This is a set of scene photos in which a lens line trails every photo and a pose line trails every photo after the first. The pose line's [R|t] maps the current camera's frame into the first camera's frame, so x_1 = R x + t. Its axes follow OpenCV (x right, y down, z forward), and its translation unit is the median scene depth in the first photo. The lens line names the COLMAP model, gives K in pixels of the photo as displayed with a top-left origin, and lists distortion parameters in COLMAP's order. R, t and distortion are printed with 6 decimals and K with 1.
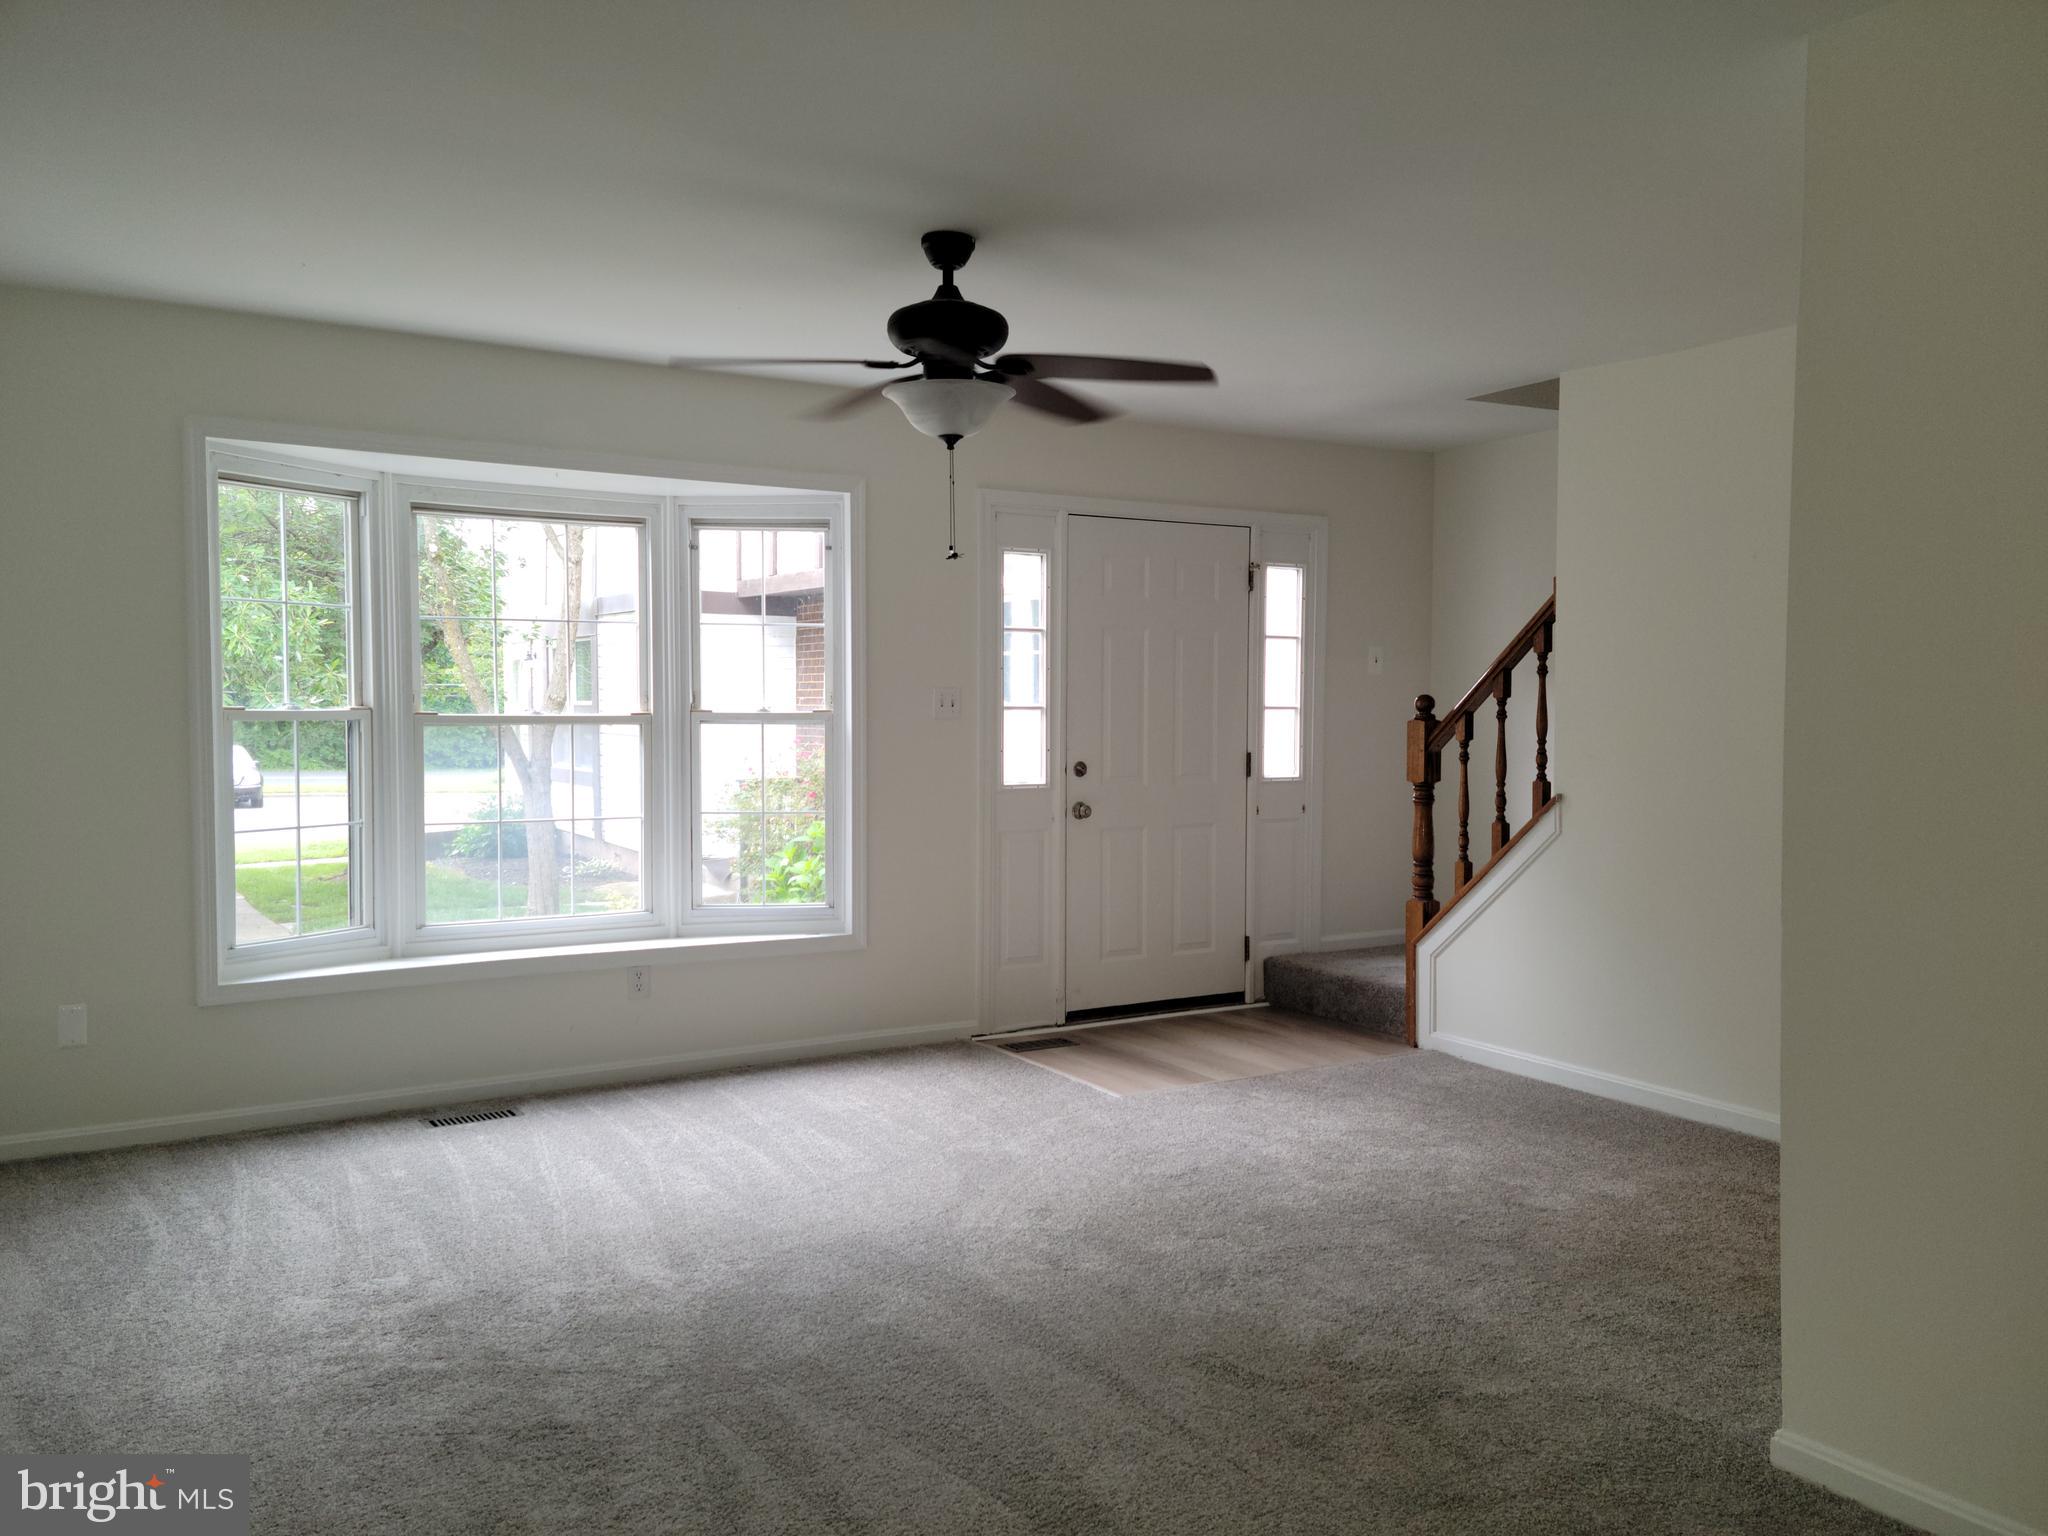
lens RADIAL K [[1637.1, 0, 1021.9], [0, 1637.1, 757.4], [0, 0, 1]] dist [0.113576, -0.000748]
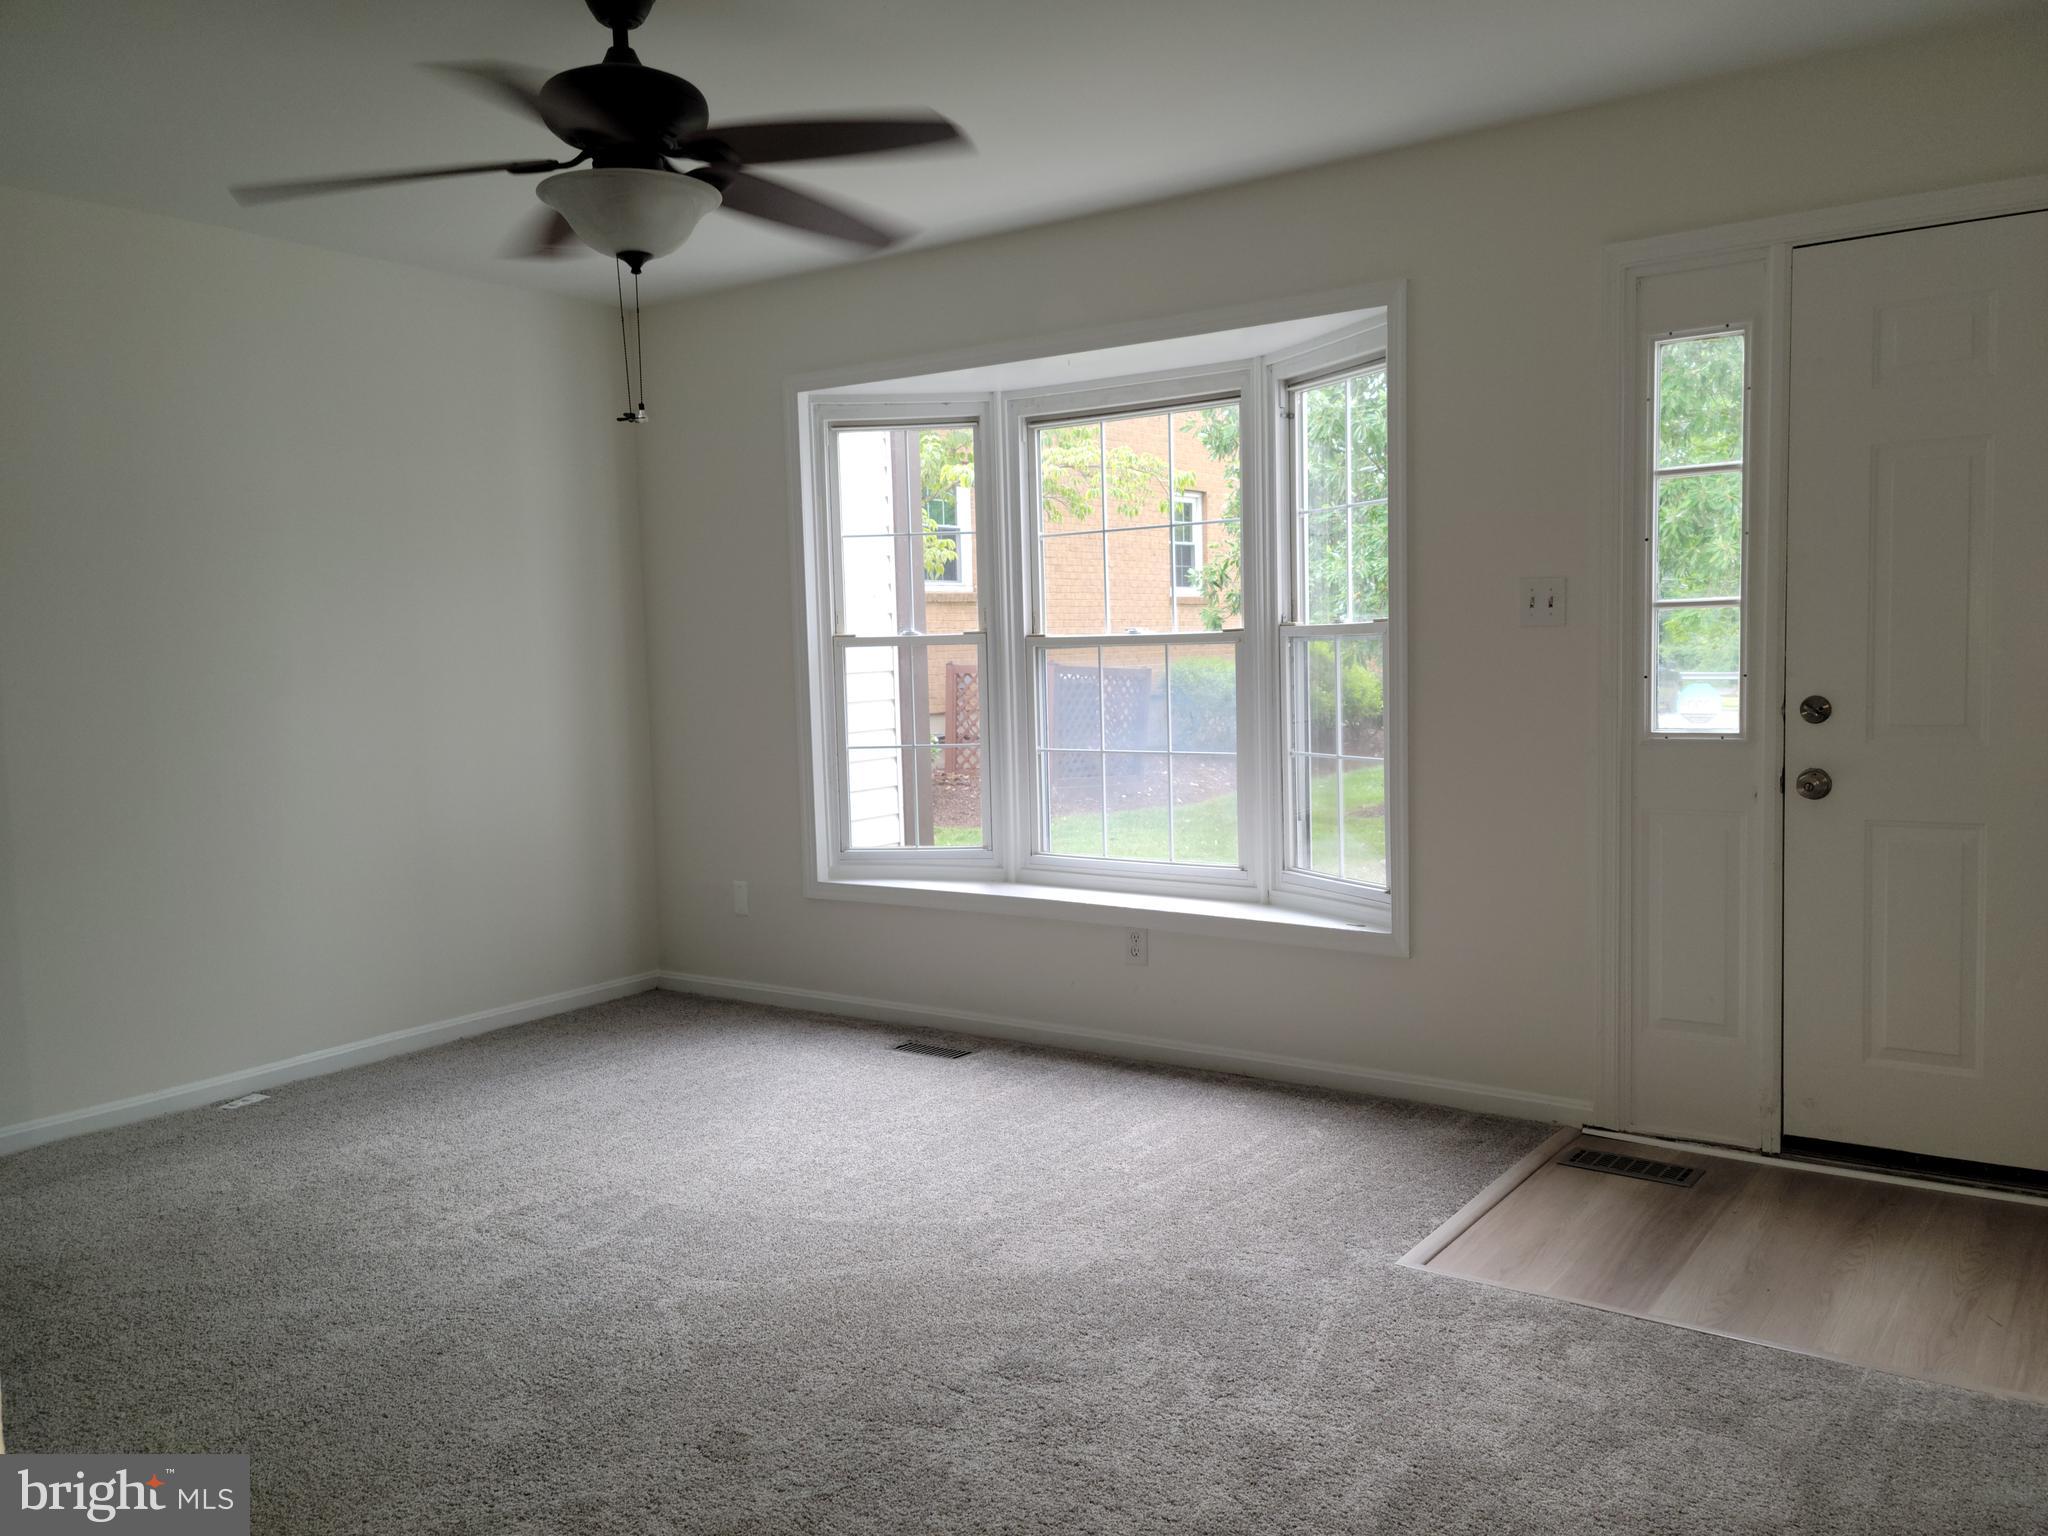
lens RADIAL K [[1637.1, 0, 1023.3], [0, 1637.1, 771.3], [0, 0, 1]] dist [0.113576, -0.000748]
pose [[0.401950, 0.058163, -0.913812, 0.471549], [-0.004999, 0.998105, 0.061329, -0.005776], [0.915648, -0.020083, 0.401479, 0.551023]]
